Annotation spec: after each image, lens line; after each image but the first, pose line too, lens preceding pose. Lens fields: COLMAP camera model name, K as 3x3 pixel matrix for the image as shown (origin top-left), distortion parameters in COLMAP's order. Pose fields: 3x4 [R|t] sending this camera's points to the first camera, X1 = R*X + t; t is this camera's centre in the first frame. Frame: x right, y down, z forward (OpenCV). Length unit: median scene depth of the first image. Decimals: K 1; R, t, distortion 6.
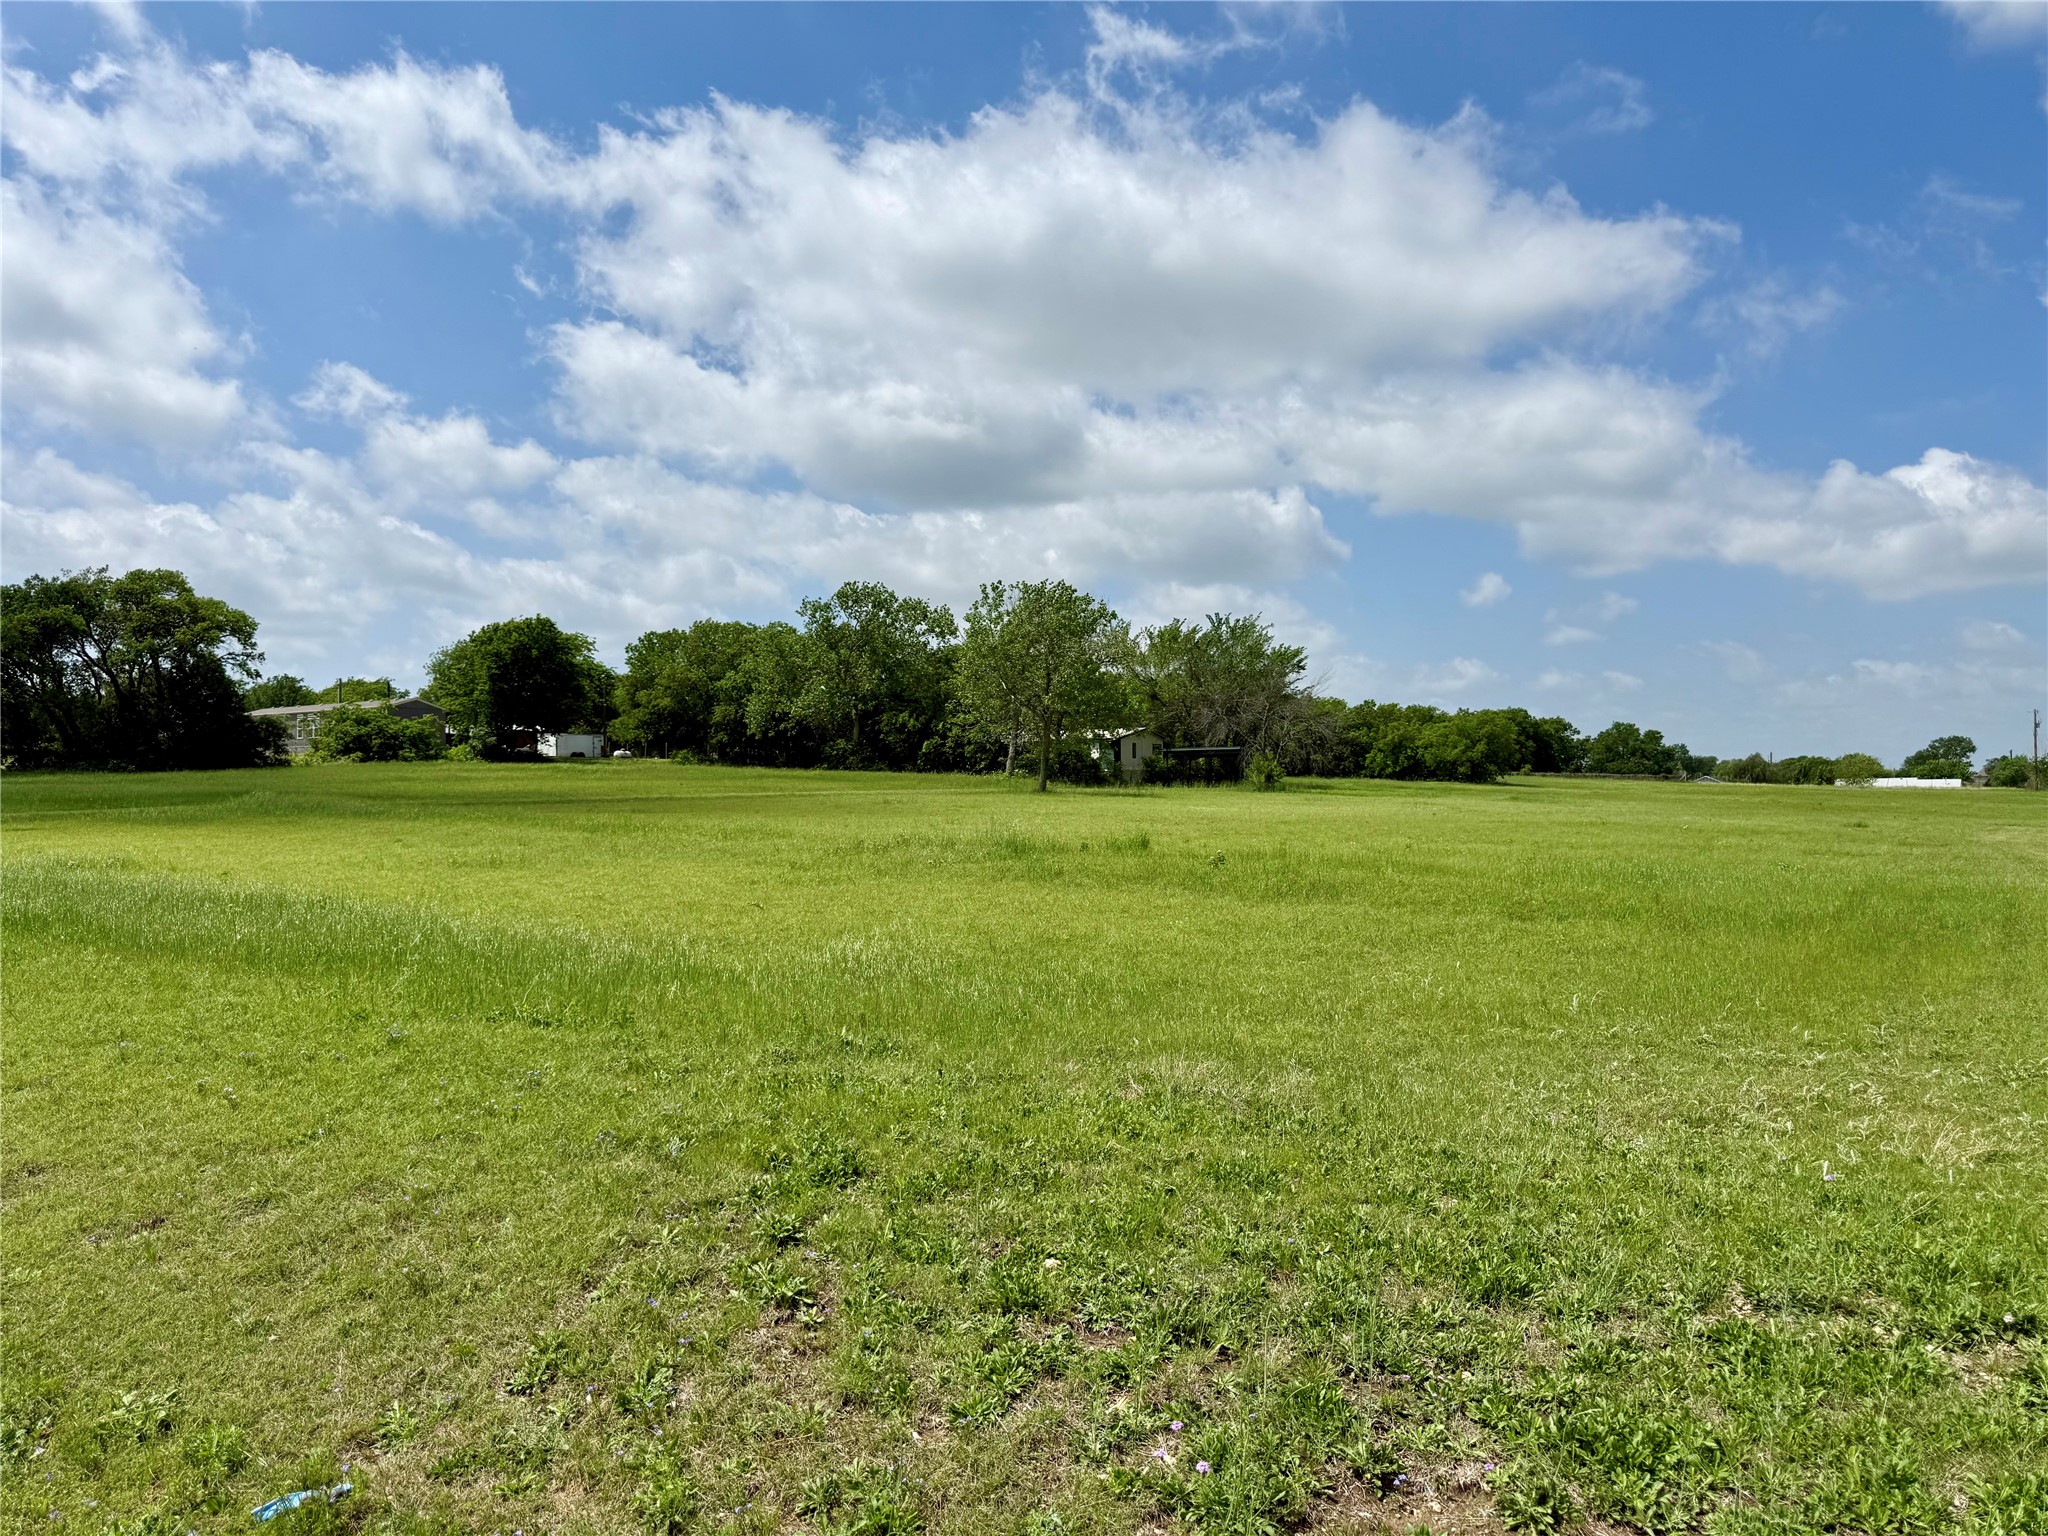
lens RADIAL K [[1463.5, 0, 1020.4], [0, 1463.5, 767.0], [0, 0, 1]] dist [0.003349, 0.000818]
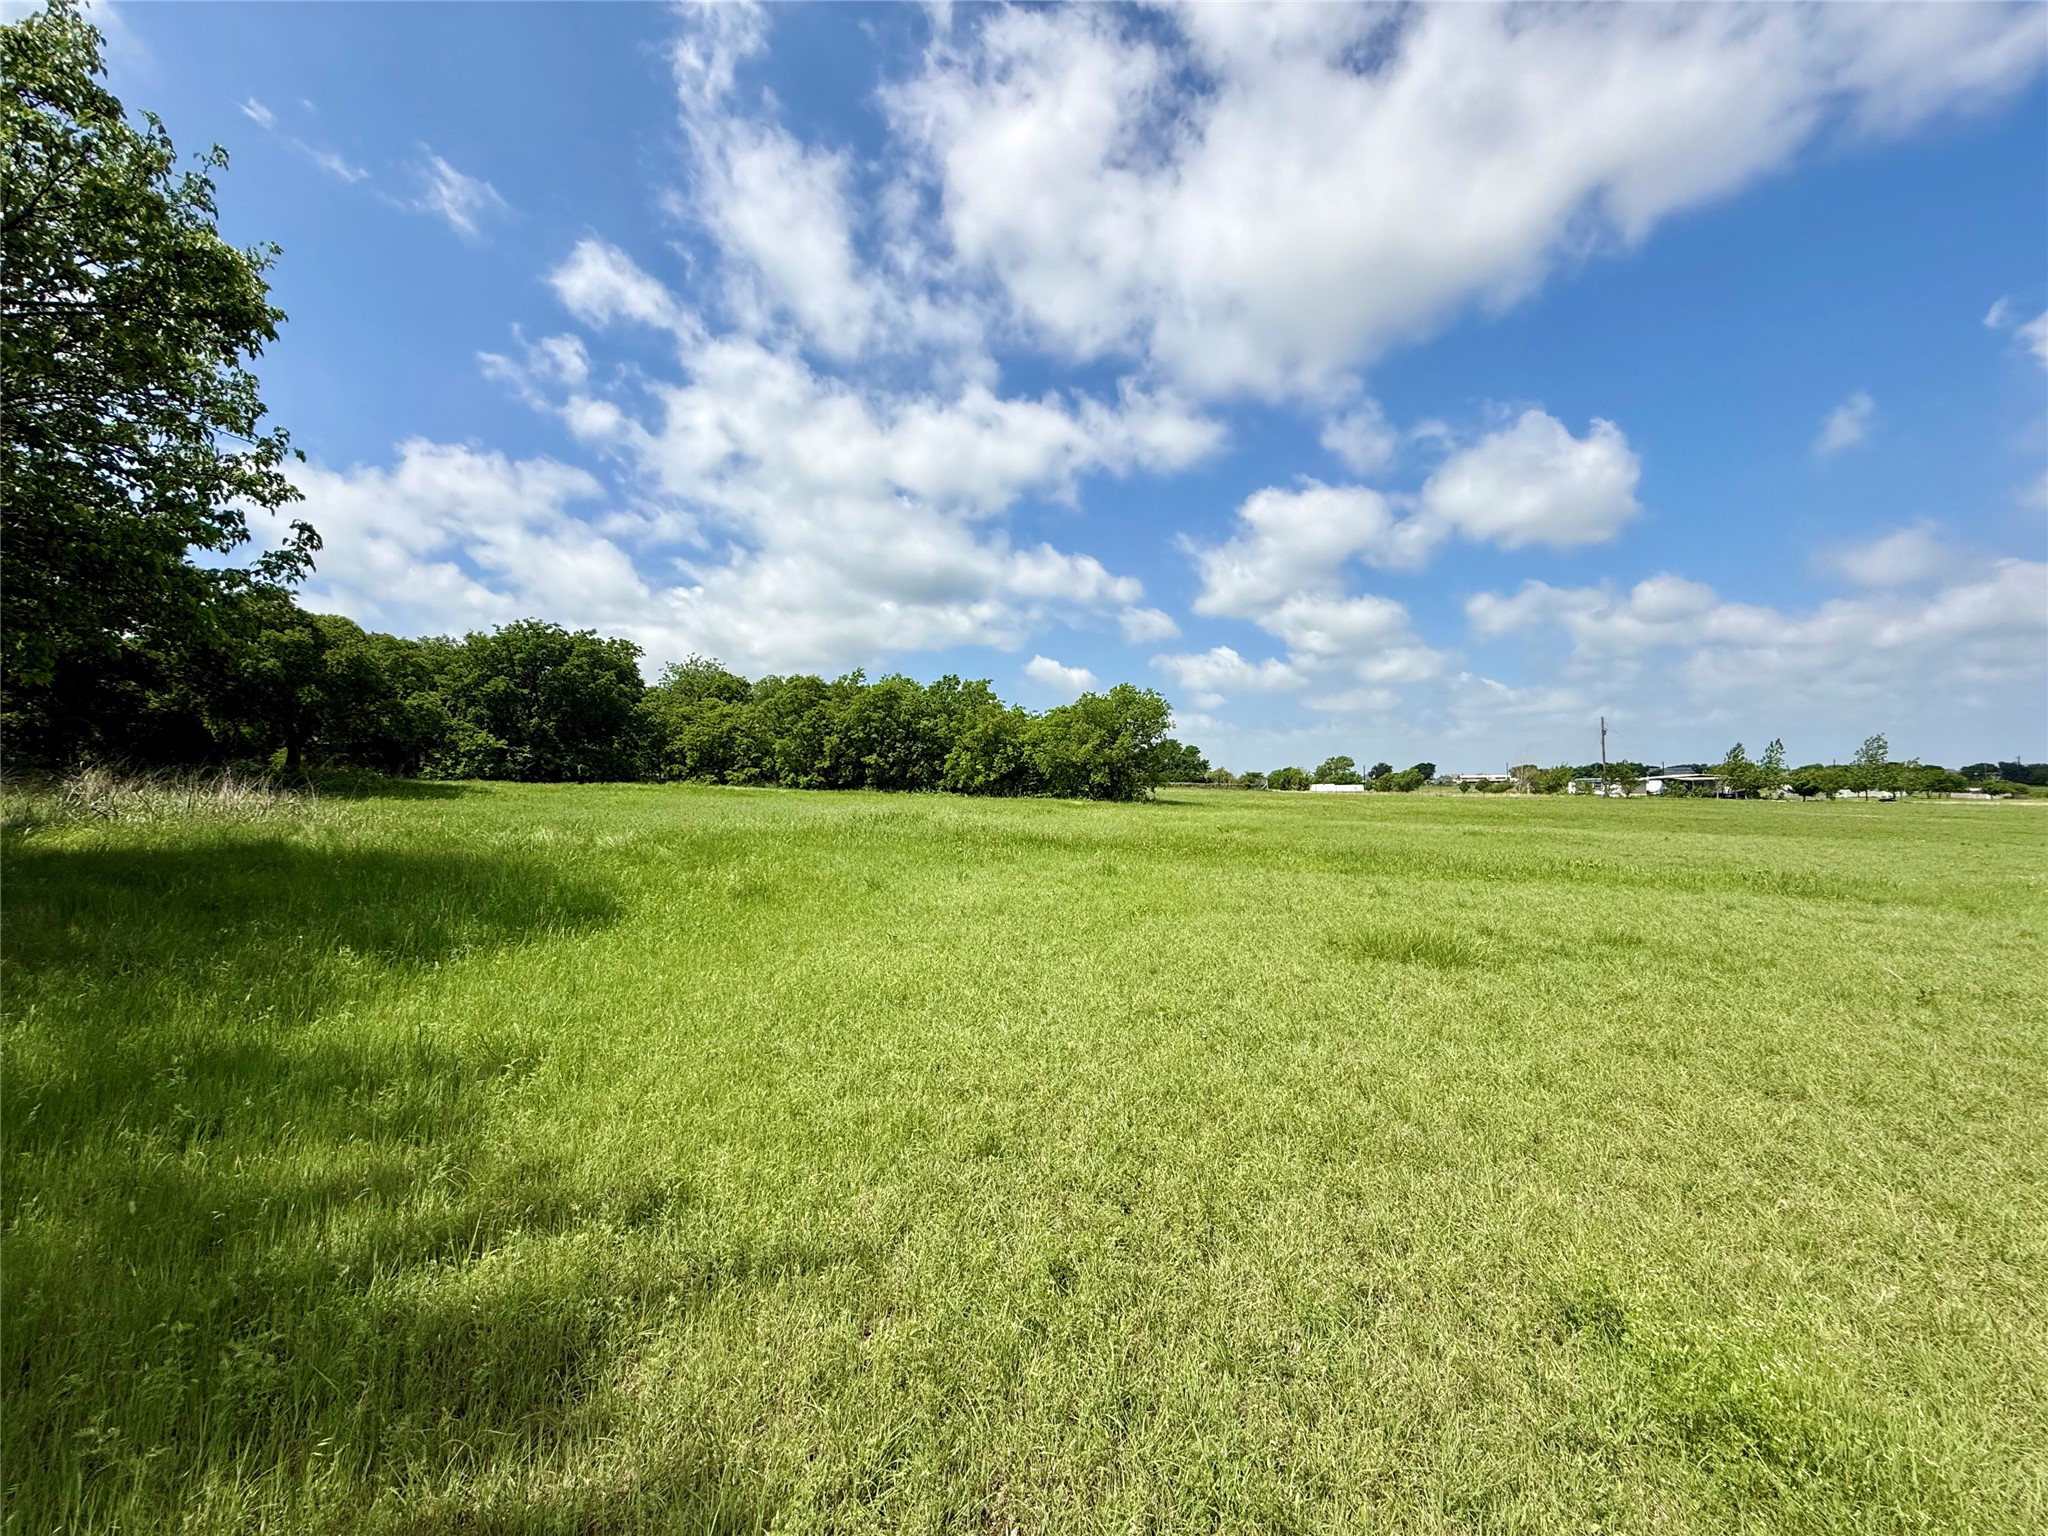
lens RADIAL K [[811.1, 0, 1022.2], [0, 811.1, 772.8], [0, 0, 1]] dist [-0.001794, 0.000258]
pose [[0.951530, -0.000502, 0.307555, 0.157171], [0.003180, 0.999961, -0.008205, 0.002318], [-0.307539, 0.008785, 0.951495, 0.643903]]
